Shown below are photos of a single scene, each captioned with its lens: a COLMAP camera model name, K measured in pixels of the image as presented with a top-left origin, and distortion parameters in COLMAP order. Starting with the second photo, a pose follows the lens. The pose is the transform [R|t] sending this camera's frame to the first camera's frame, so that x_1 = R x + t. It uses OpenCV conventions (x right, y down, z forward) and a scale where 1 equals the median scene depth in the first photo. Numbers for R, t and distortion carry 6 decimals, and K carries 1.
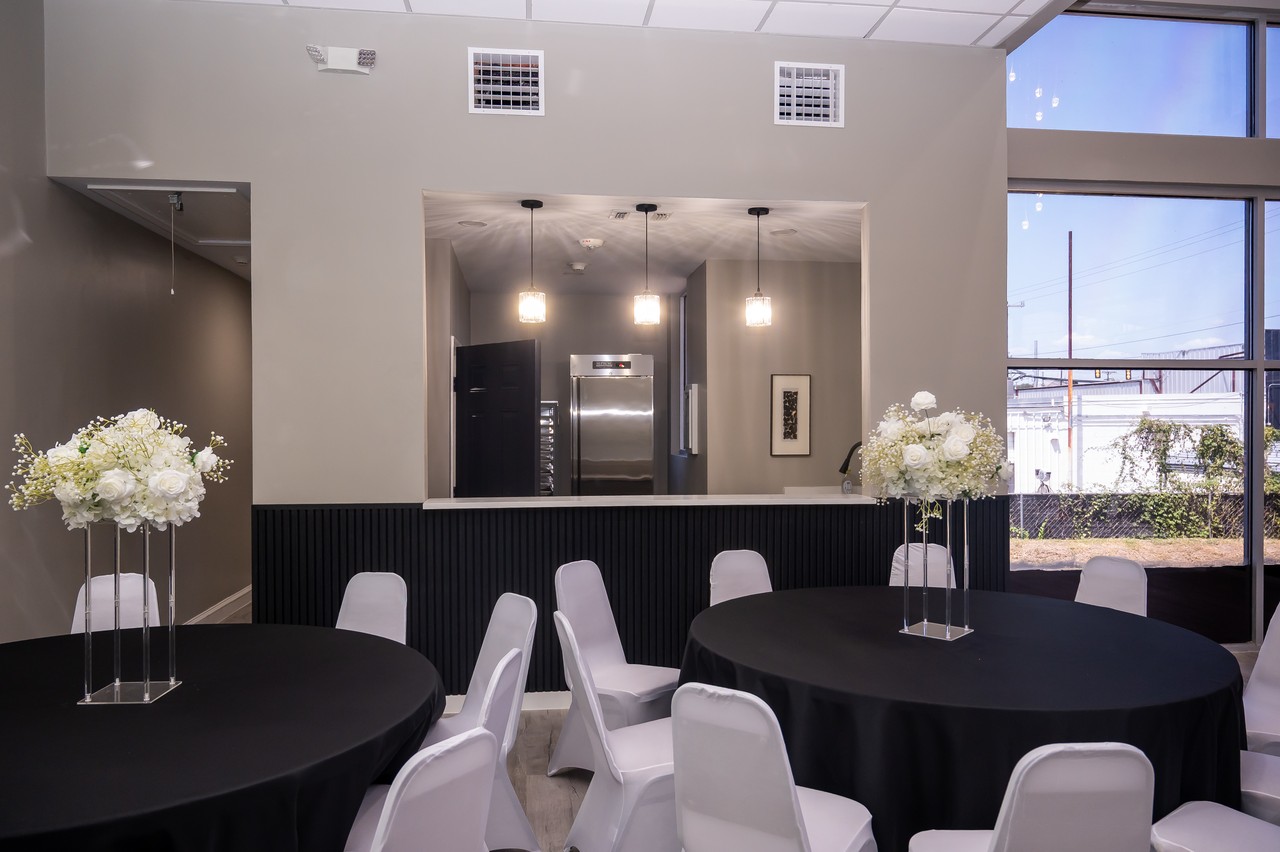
lens RADIAL K [[897.0, 0, 634.1], [0, 897.0, 428.5], [0, 0, 1]] dist [-0.000654, -0.006650]
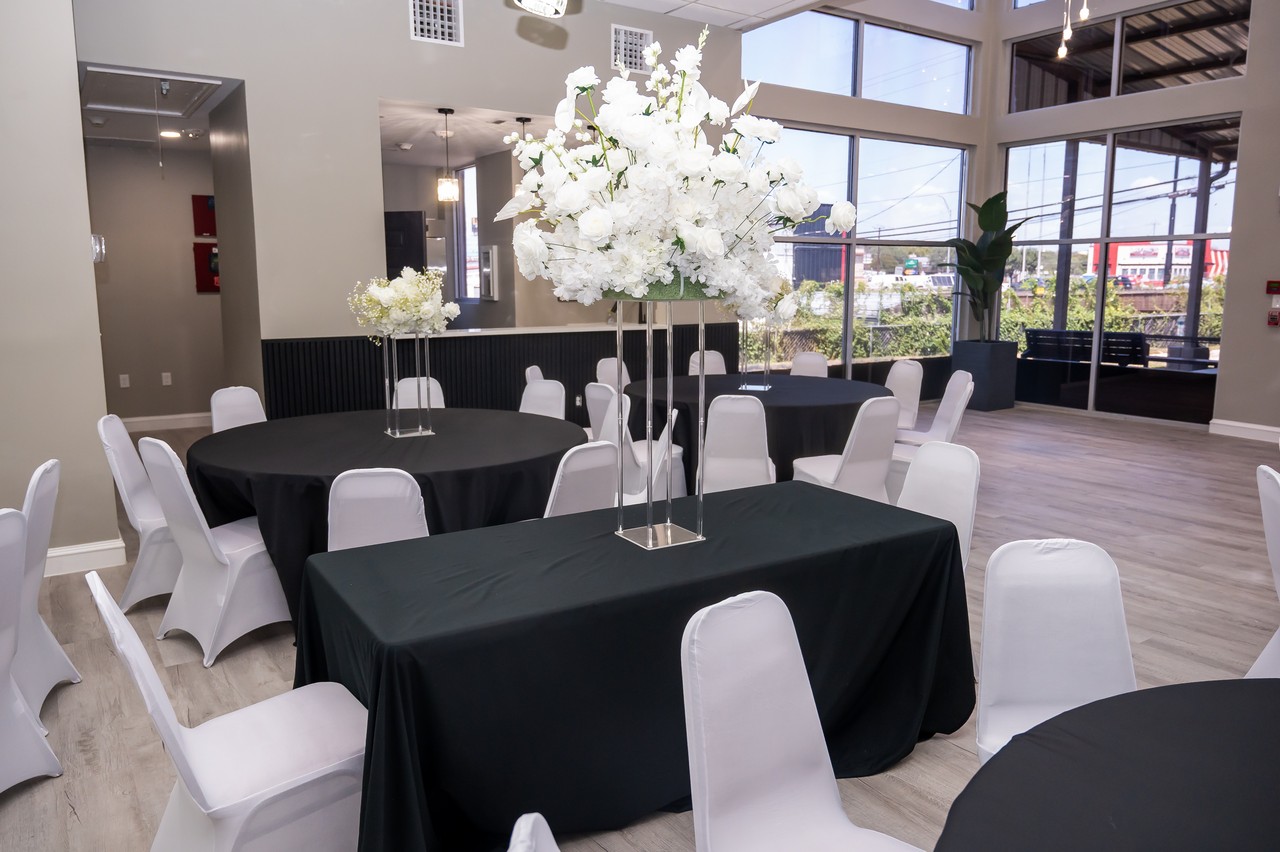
lens RADIAL K [[897.0, 0, 650.3], [0, 897.0, 421.5], [0, 0, 1]] dist [-0.000654, -0.006650]
pose [[0.887915, -0.070757, 0.454534, -0.484673], [0.000658, 0.988294, 0.152561, 0.004338], [-0.460008, -0.135162, 0.877567, -0.380348]]
